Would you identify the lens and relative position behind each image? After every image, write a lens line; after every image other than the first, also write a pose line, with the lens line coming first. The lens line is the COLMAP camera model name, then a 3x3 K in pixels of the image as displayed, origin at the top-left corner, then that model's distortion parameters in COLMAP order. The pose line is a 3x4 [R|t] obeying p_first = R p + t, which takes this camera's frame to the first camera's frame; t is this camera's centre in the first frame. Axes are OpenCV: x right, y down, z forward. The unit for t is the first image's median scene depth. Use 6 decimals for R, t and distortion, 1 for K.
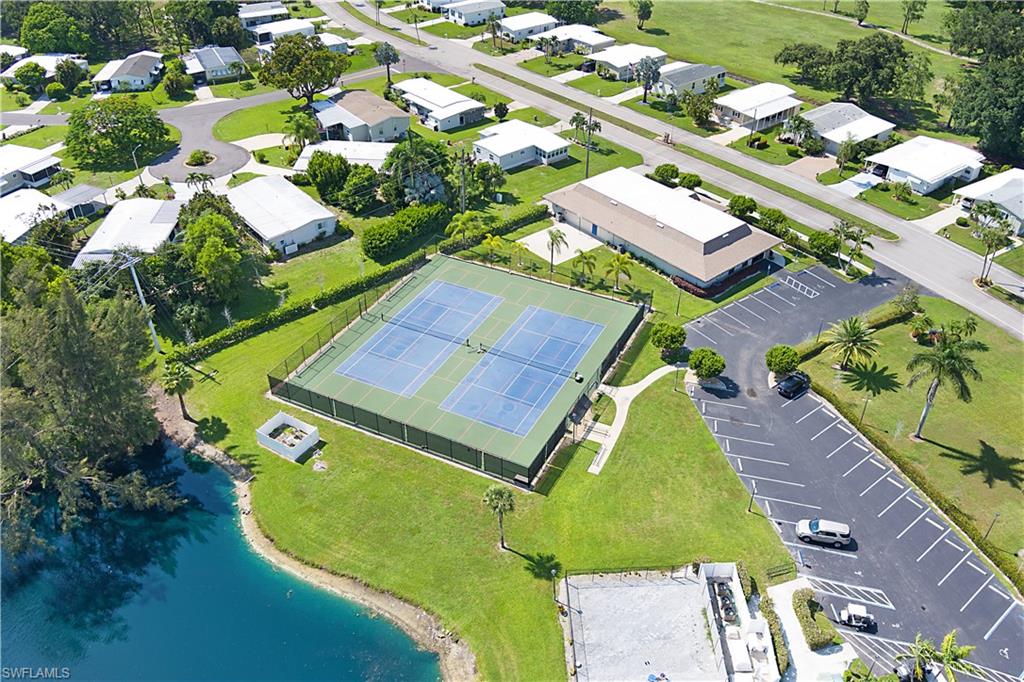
lens RADIAL K [[823.4, 0, 512.0], [0, 823.4, 341.0], [0, 0, 1]] dist [-0.069452, 0.004099]
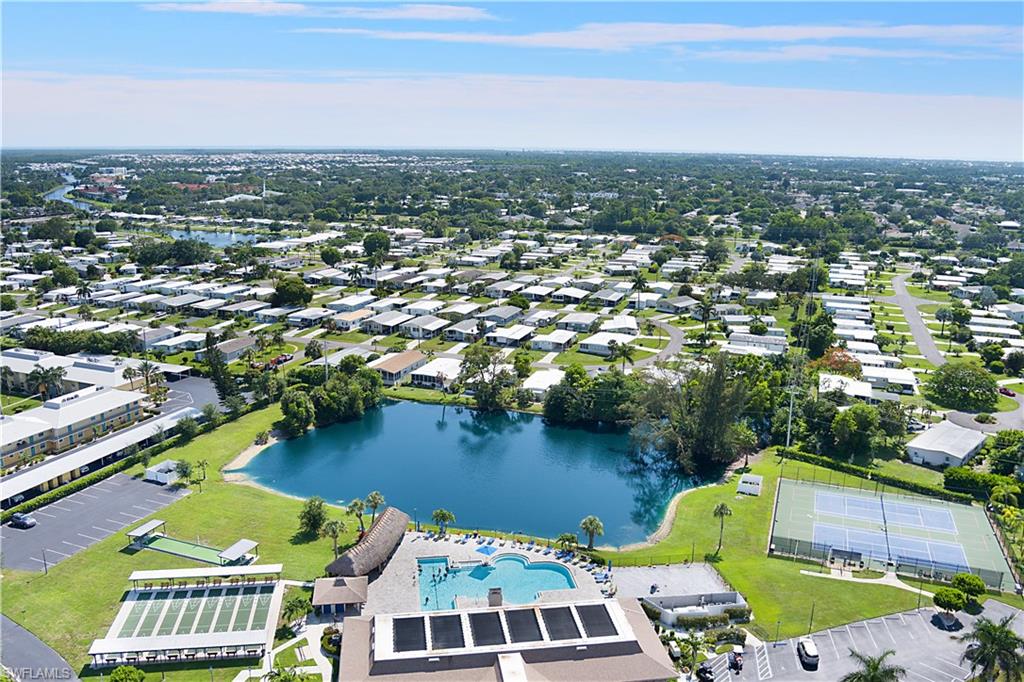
lens RADIAL K [[823.4, 0, 512.0], [0, 823.4, 341.0], [0, 0, 1]] dist [-0.069452, 0.004099]
pose [[0.105890, 0.229422, -0.967550, 1.005980], [-0.599271, 0.791192, 0.122019, -0.025282], [0.793512, 0.566904, 0.221266, 0.012784]]
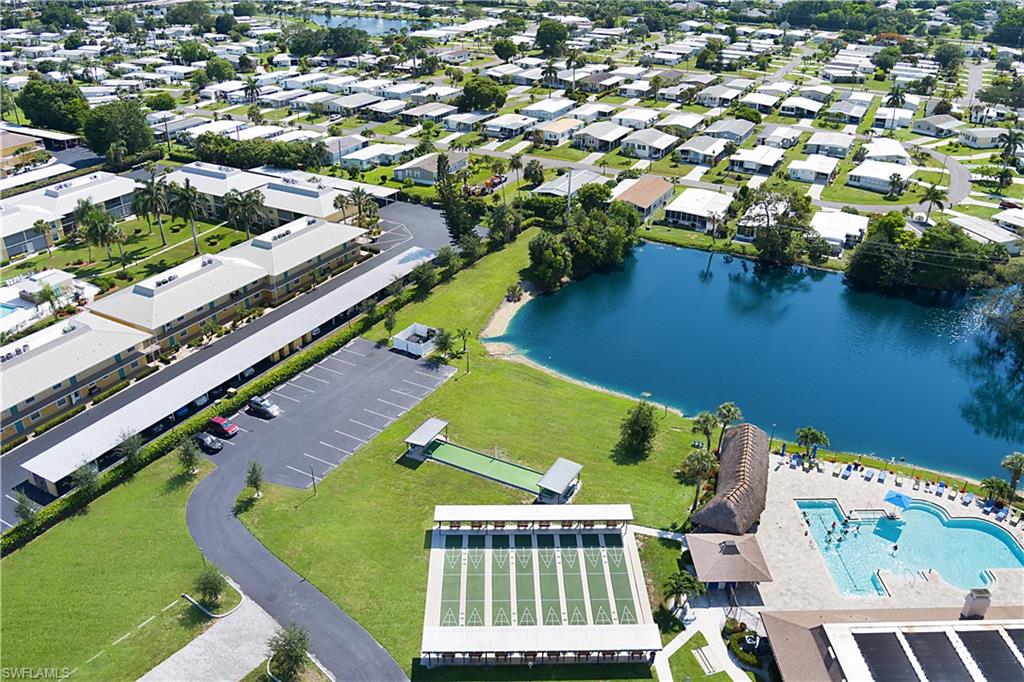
lens RADIAL K [[823.4, 0, 512.0], [0, 823.4, 341.0], [0, 0, 1]] dist [-0.069452, 0.004099]
pose [[-0.029514, 0.460765, -0.887032, 0.658488], [-0.601338, 0.700683, 0.383974, 0.160146], [0.798450, 0.544738, 0.256395, -0.203993]]
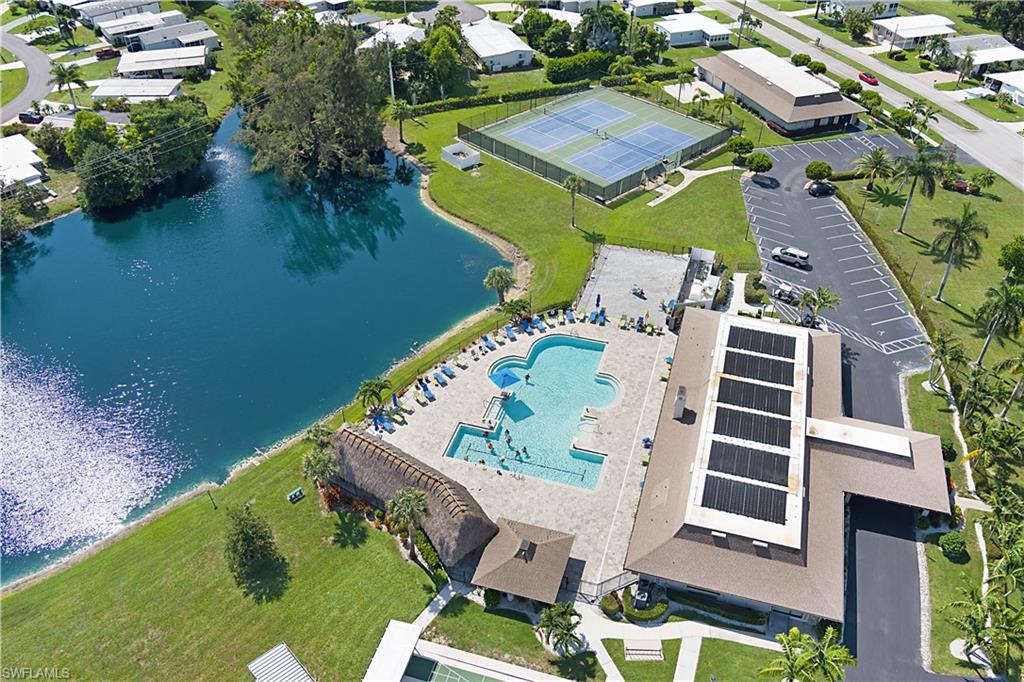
lens RADIAL K [[832.2, 0, 512.0], [0, 832.2, 341.0], [0, 0, 1]] dist [-0.077040, 0.032966]
pose [[0.943924, 0.207940, -0.256453, 0.216870], [-0.200220, 0.978140, 0.056157, 0.265994], [0.262525, -0.001661, 0.964924, -0.354681]]
